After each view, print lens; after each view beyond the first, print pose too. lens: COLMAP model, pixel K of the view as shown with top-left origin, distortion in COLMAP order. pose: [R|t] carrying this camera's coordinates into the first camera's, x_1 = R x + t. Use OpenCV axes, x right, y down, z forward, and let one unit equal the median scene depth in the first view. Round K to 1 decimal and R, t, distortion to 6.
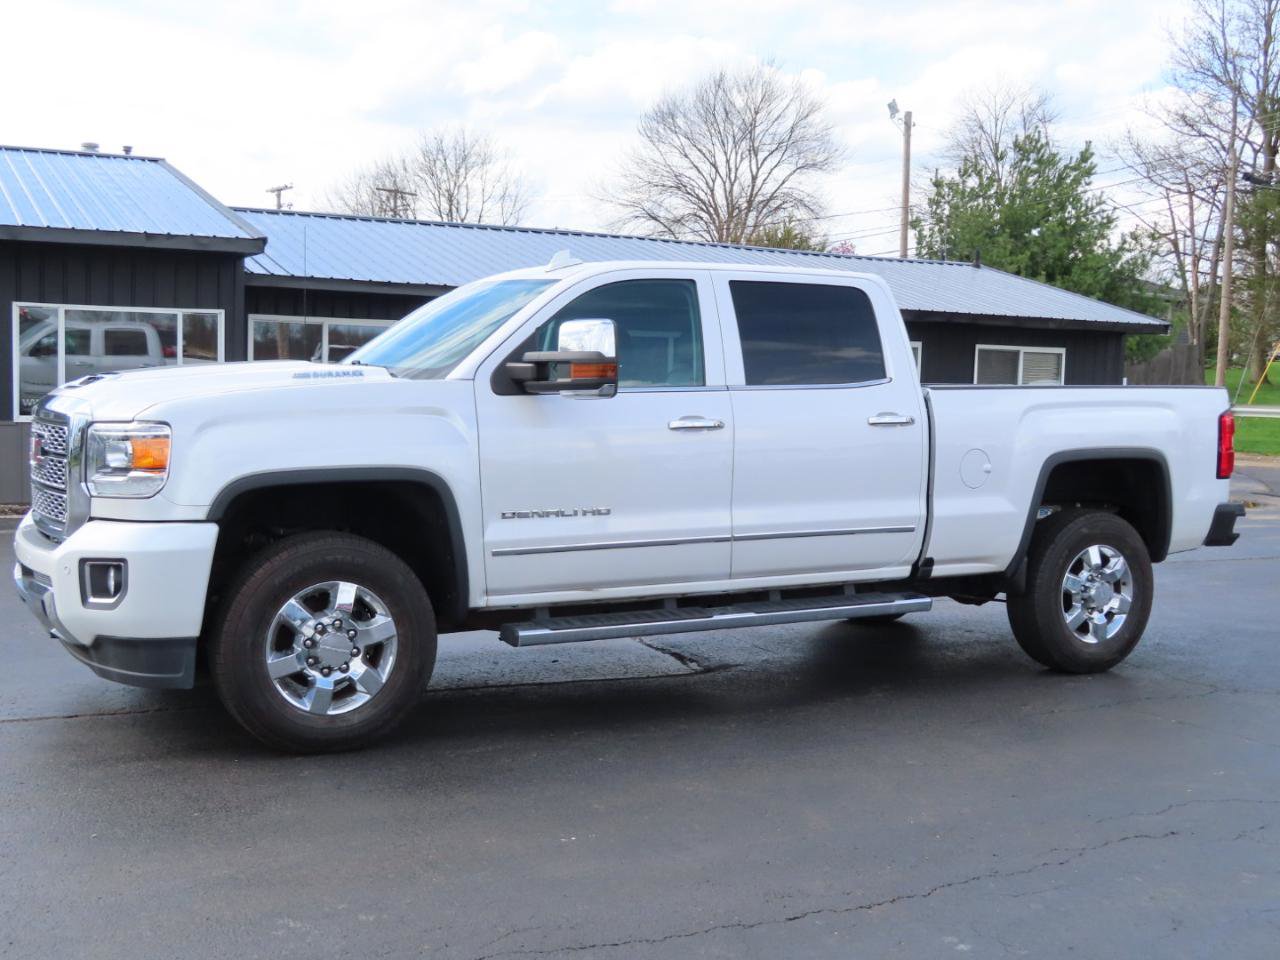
lens RADIAL K [[1542.8, 0, 640.0], [0, 1542.8, 480.0], [0, 0, 1]] dist [-0.021198, -0.014312]
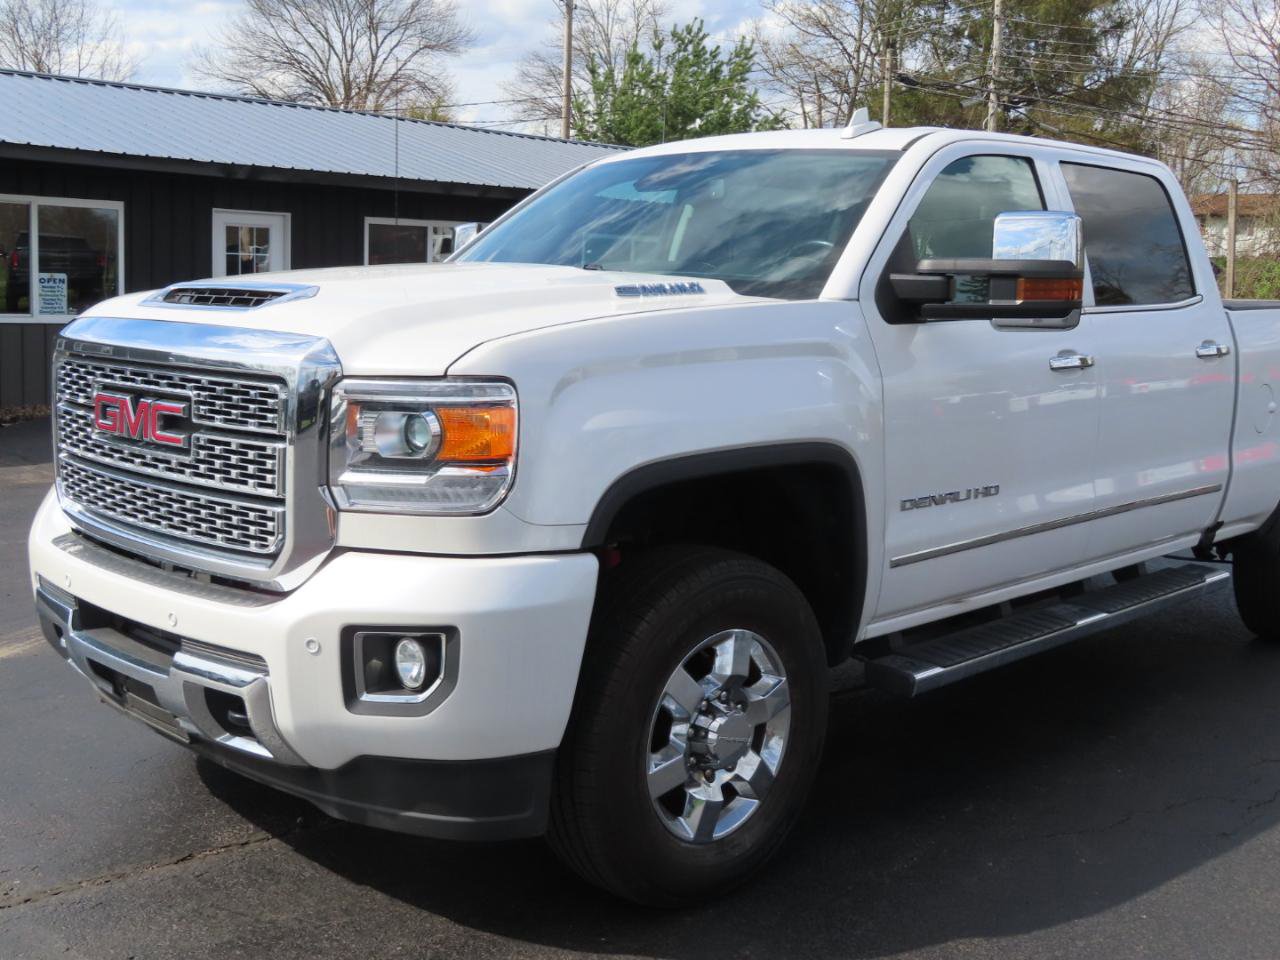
lens RADIAL K [[1510.2, 0, 672.2], [0, 1510.2, 481.9], [0, 0, 1]] dist [-0.054047, -0.006842]
pose [[0.949780, -0.033318, 0.311141, -0.323746], [0.009843, 0.997005, 0.076715, -0.031917], [-0.312765, -0.069799, 0.947262, 0.350172]]
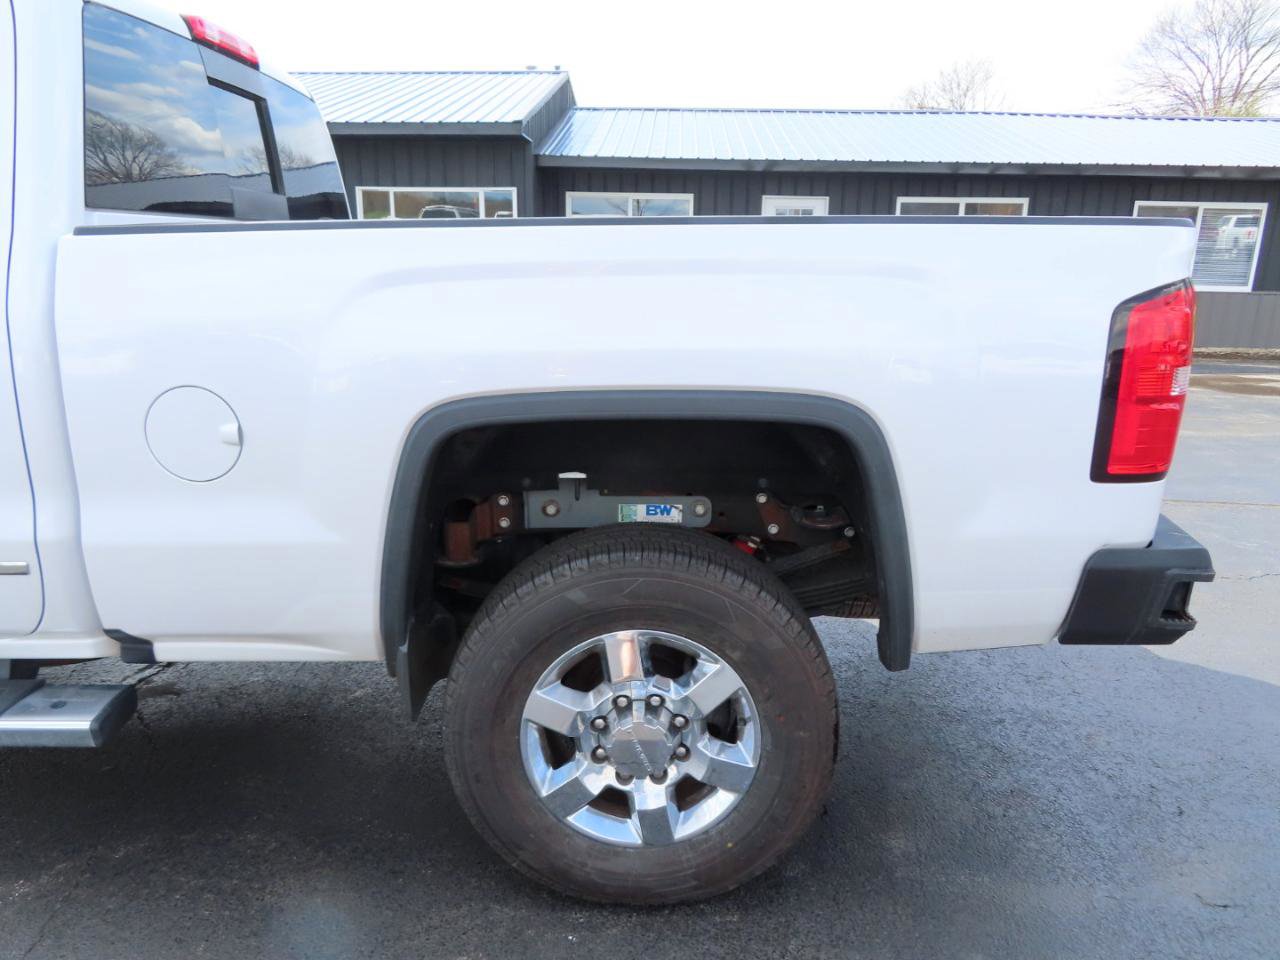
lens RADIAL K [[915.3, 0, 640.0], [0, 915.3, 480.0], [0, 0, 1]] dist [-0.006734, 0.001180]
pose [[0.857848, 0.118525, -0.500049, 0.440279], [-0.027008, 0.982093, 0.186449, -0.043252], [0.513194, -0.146440, 0.845688, 0.859586]]
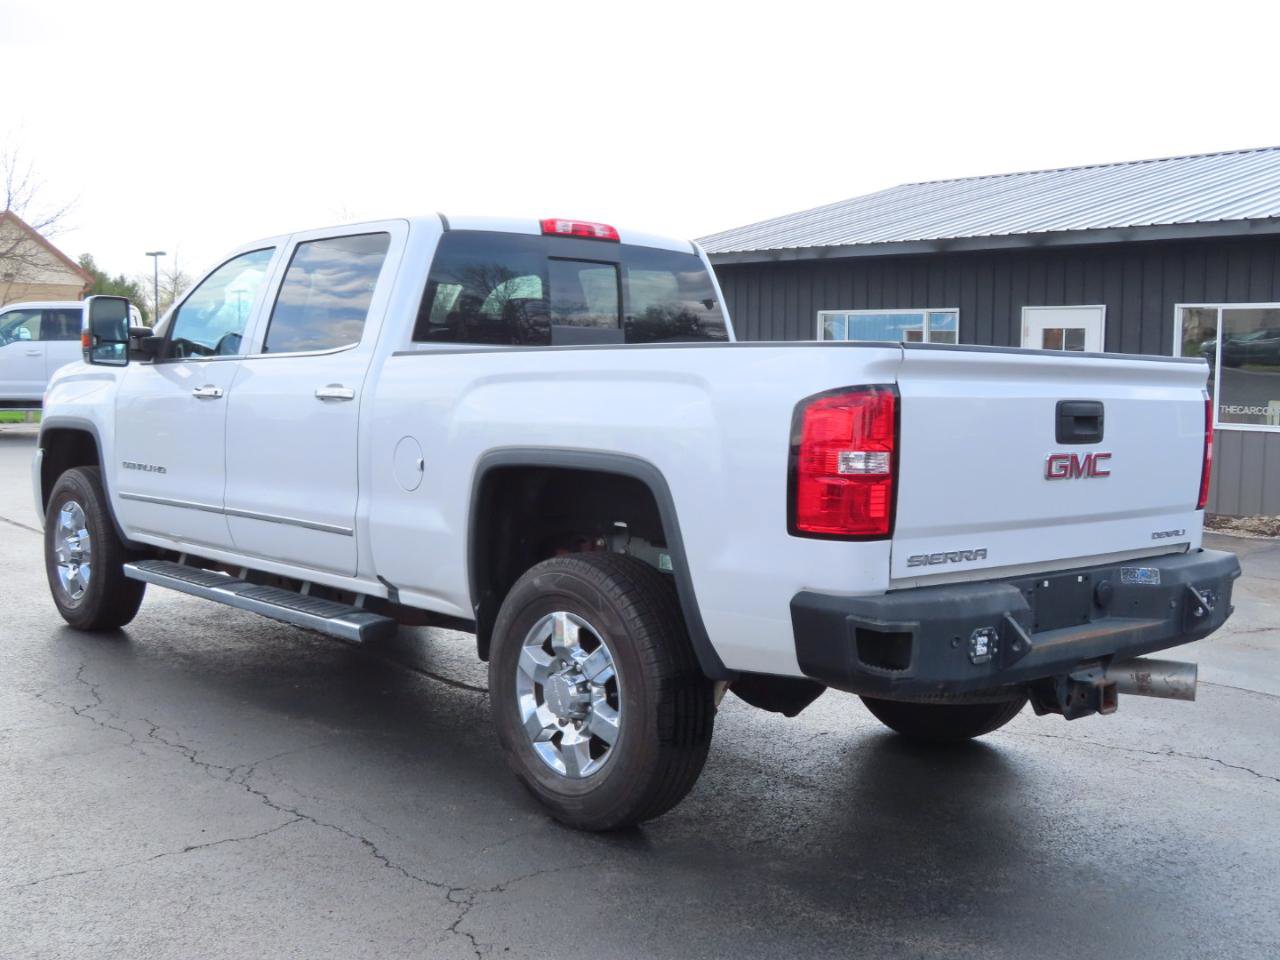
lens RADIAL K [[1446.2, 0, 629.0], [0, 1446.2, 479.1], [0, 0, 1]] dist [-0.068285, 0.025159]
pose [[0.208546, 0.061533, -0.976075, 0.904299], [-0.075495, 0.996054, 0.046662, -0.039846], [0.975094, 0.063958, 0.212368, 0.962423]]
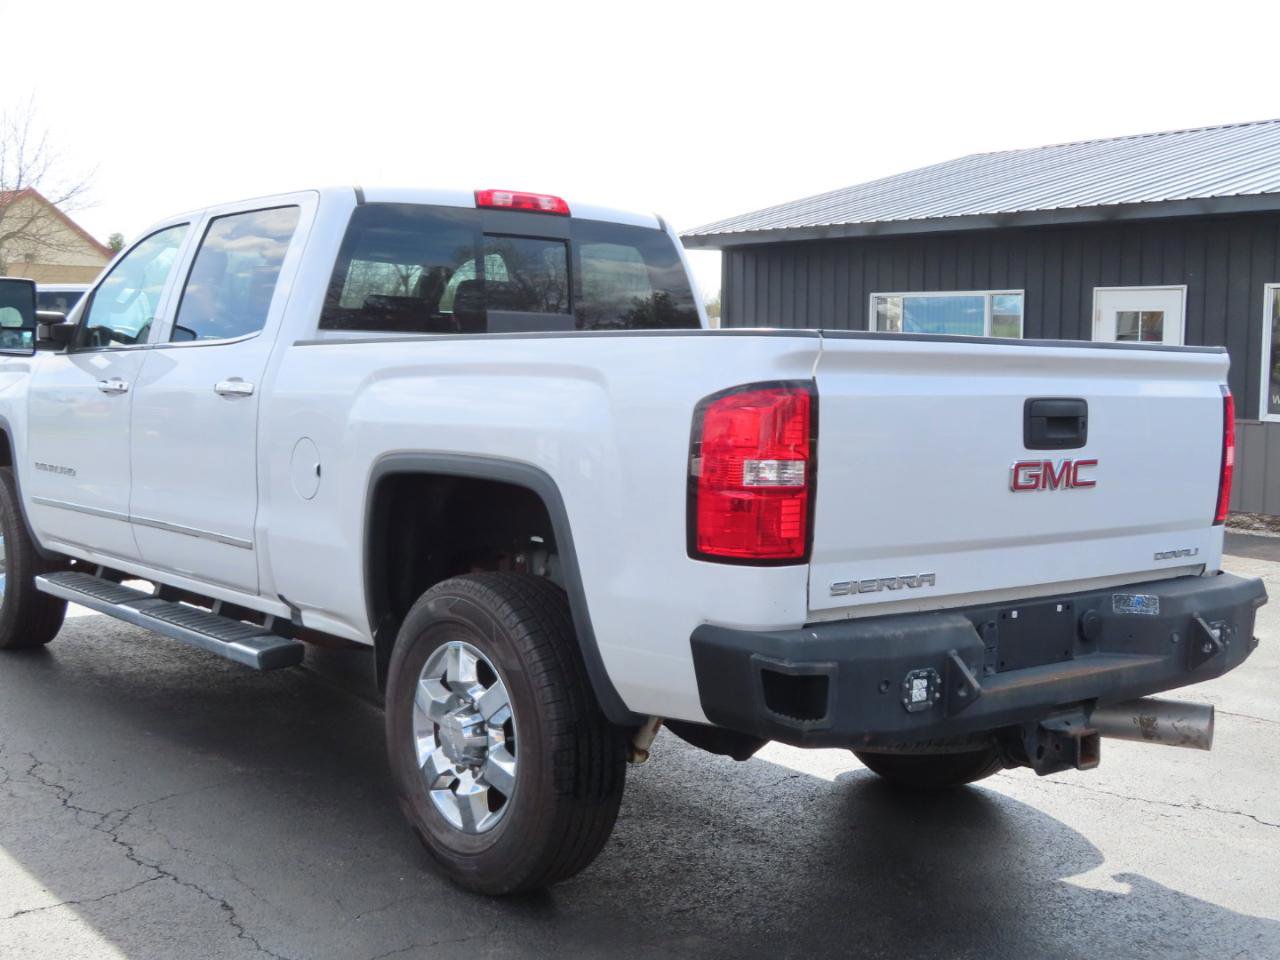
lens RADIAL K [[1542.8, 0, 640.0], [0, 1542.8, 480.0], [0, 0, 1]] dist [-0.021198, -0.014312]
pose [[0.168756, 0.066049, -0.983442, 0.870111], [-0.075723, 0.995672, 0.053876, -0.047602], [0.982745, 0.065378, 0.173027, 1.030884]]
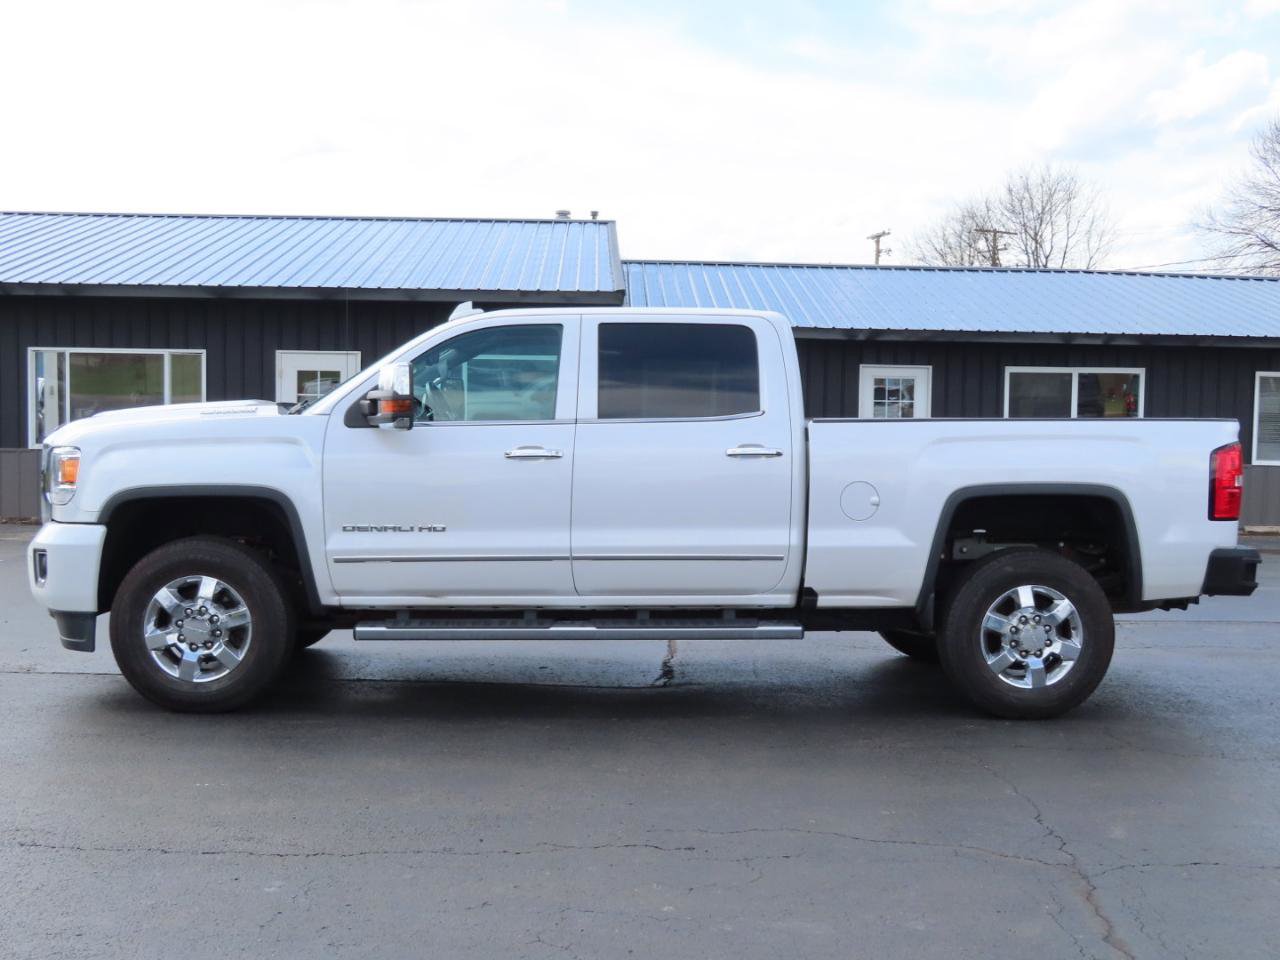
lens RADIAL K [[1534.3, 0, 608.9], [0, 1534.3, 476.8], [0, 0, 1]] dist [-0.027220, -0.038115]
pose [[0.887170, 0.013661, -0.461240, 0.536063], [-0.026659, 0.999410, -0.021675, 0.002755], [0.460671, 0.031526, 0.887011, 0.036998]]
